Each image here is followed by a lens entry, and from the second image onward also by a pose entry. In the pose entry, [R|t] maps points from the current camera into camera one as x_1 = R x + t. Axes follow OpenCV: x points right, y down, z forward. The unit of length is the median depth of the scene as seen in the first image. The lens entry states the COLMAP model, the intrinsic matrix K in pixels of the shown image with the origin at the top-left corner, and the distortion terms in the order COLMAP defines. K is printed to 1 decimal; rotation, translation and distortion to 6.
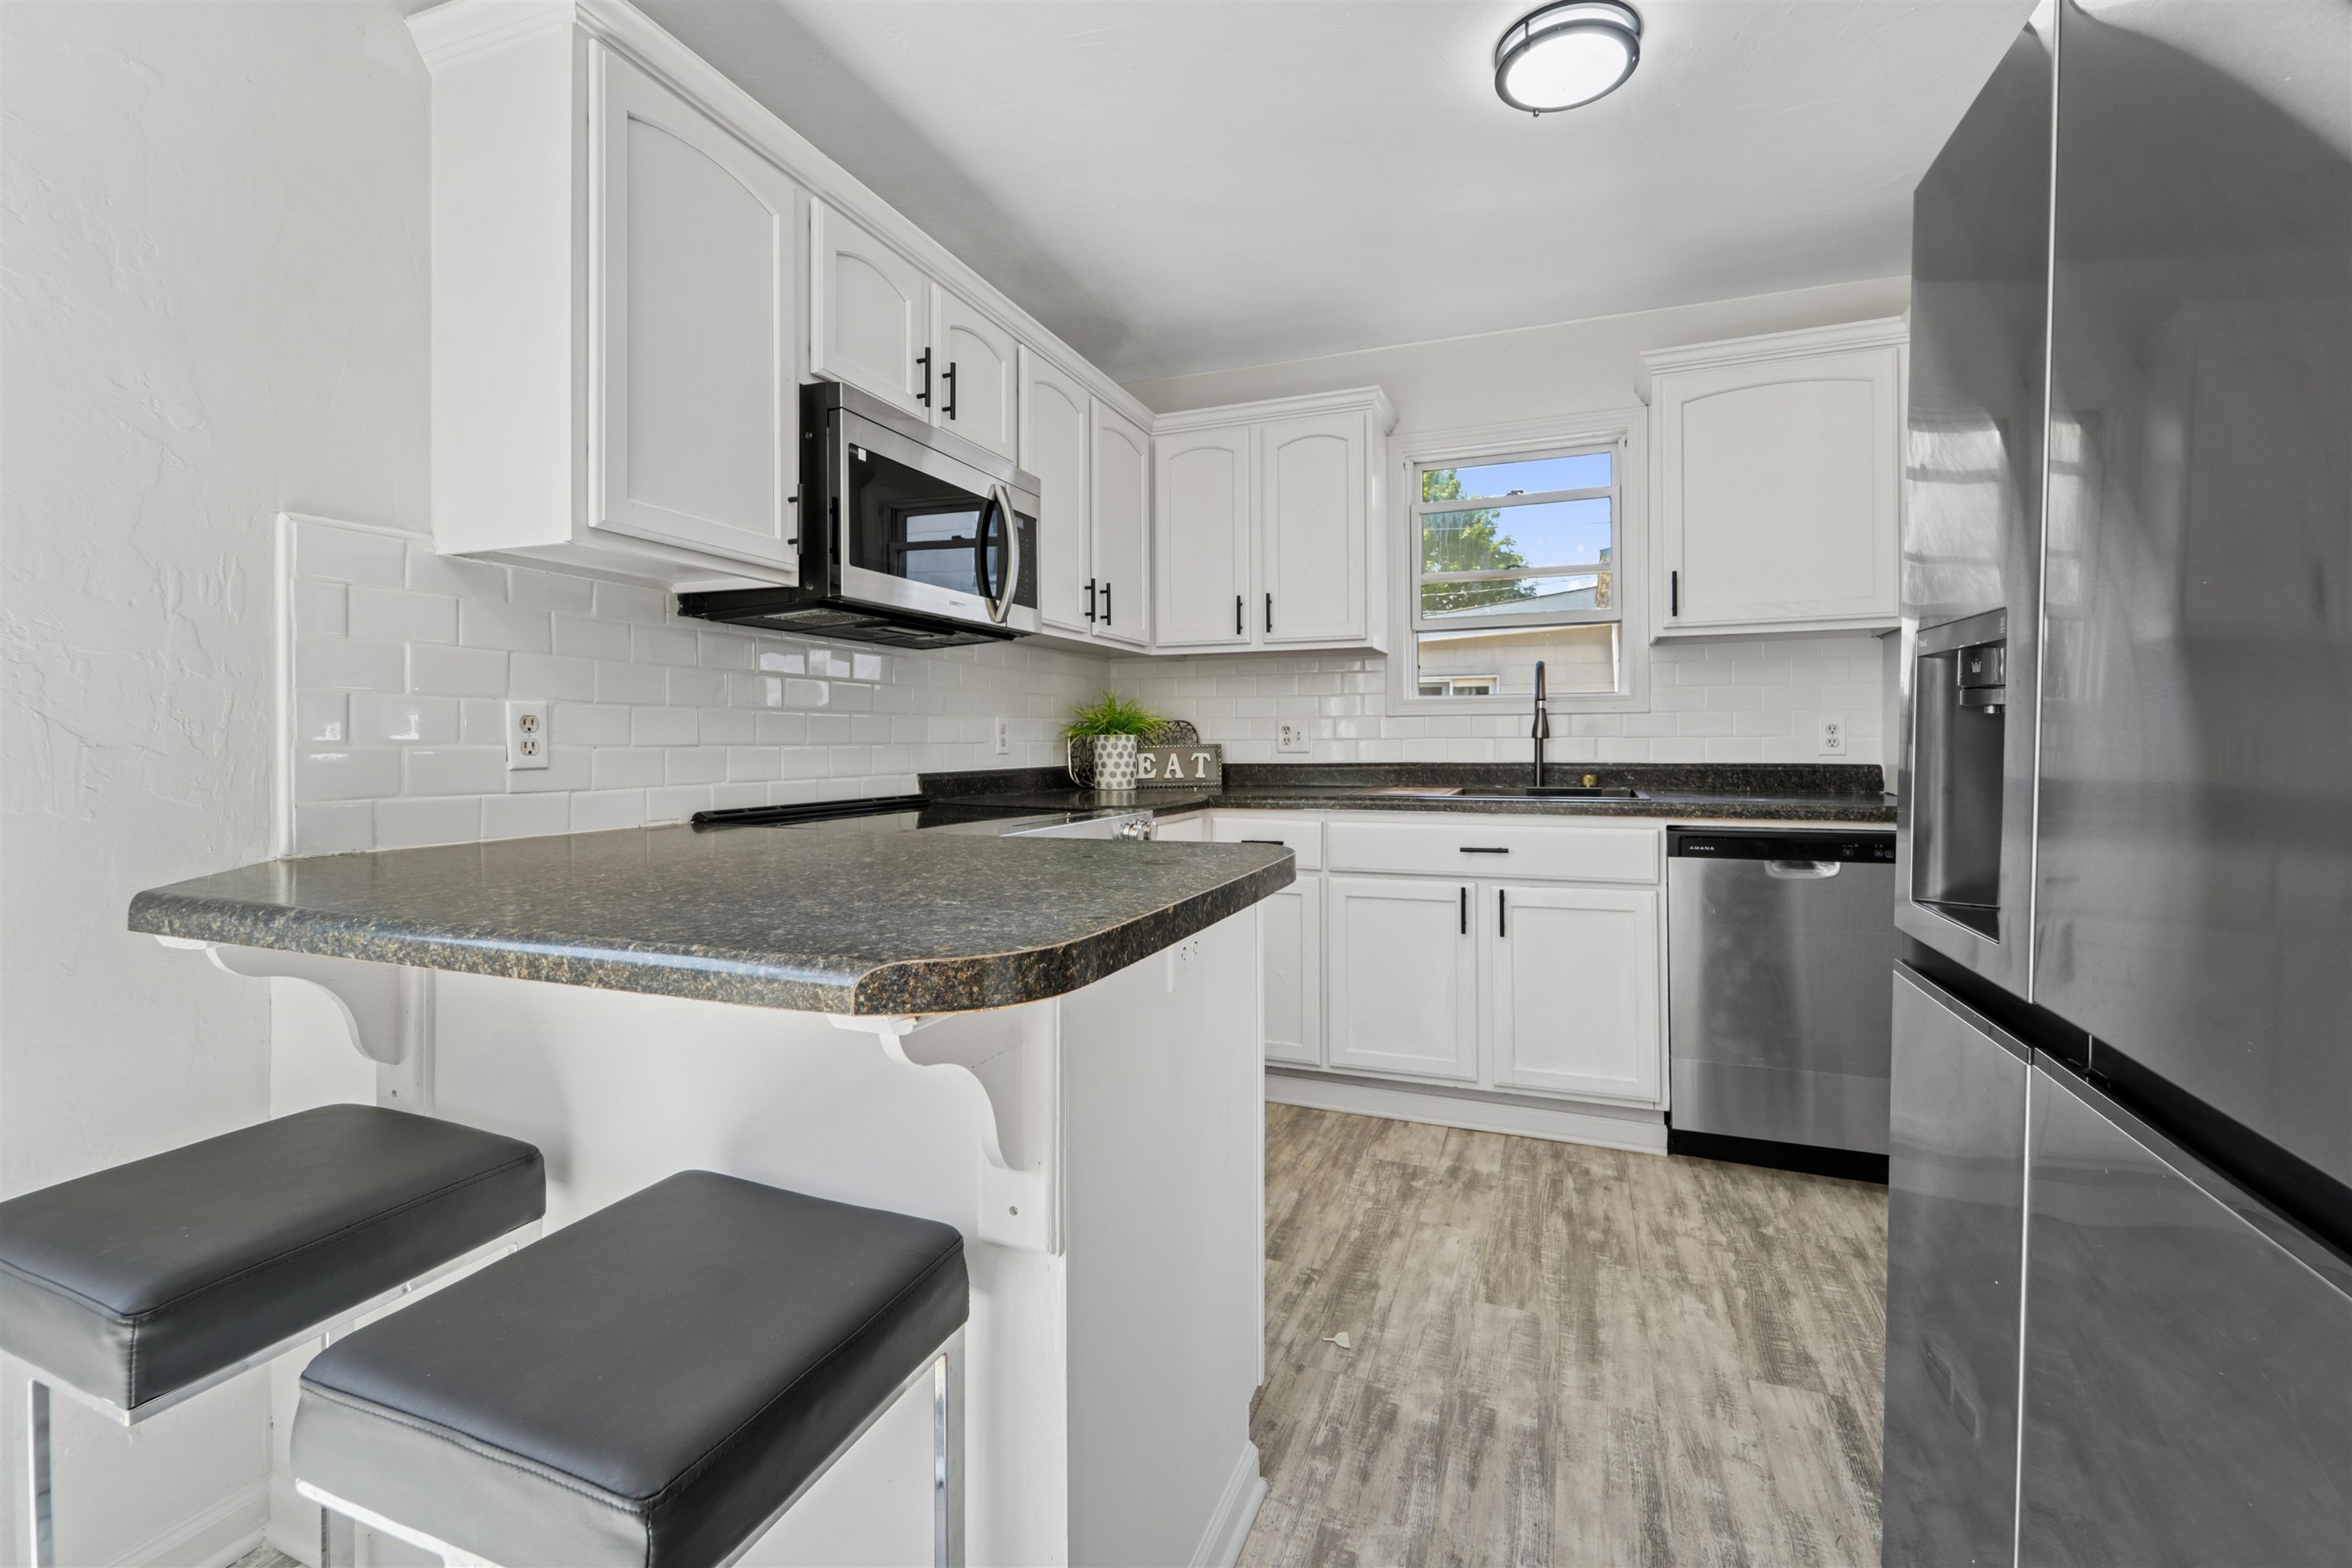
lens RADIAL K [[976.5, 0, 1180.1], [0, 976.5, 770.0], [0, 0, 1]] dist [-0.034633, -0.001518]
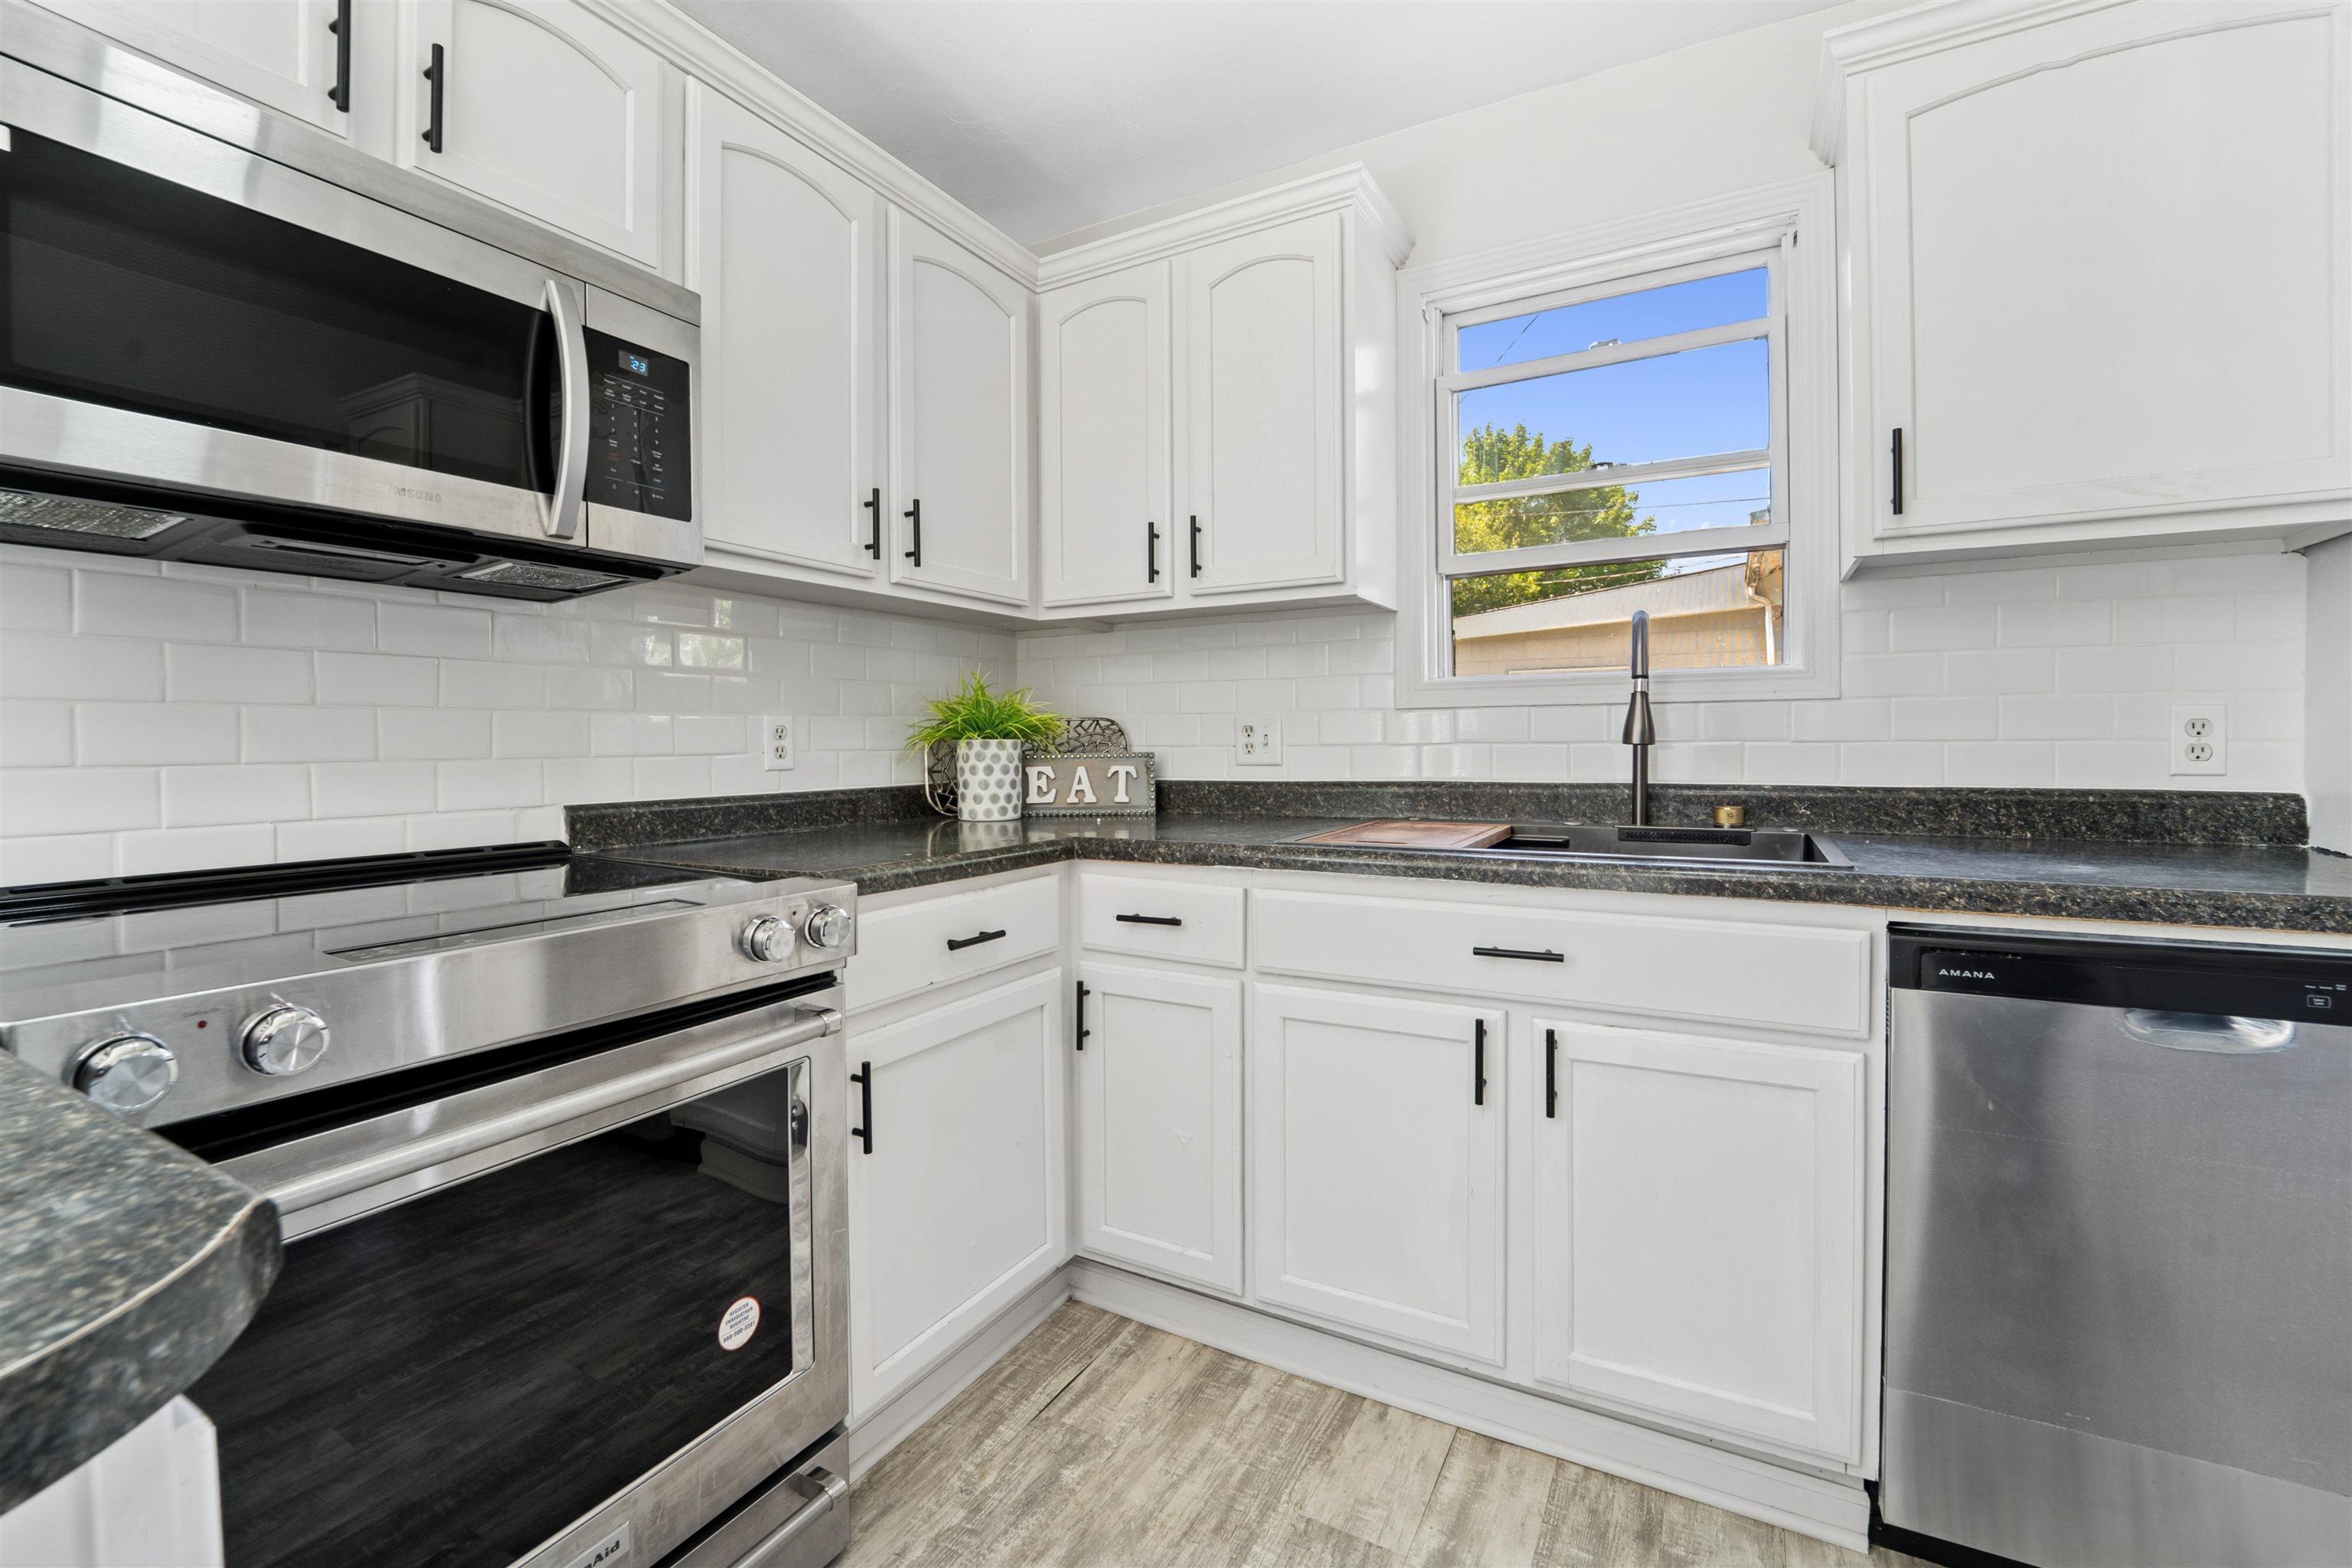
lens RADIAL K [[976.5, 0, 1178.2], [0, 976.5, 782.3], [0, 0, 1]] dist [-0.034633, -0.001518]
pose [[0.991961, 0.002161, -0.126522, 0.178234], [-0.000626, 0.999926, 0.012177, -0.017475], [0.126539, -0.012000, 0.991889, 0.409128]]
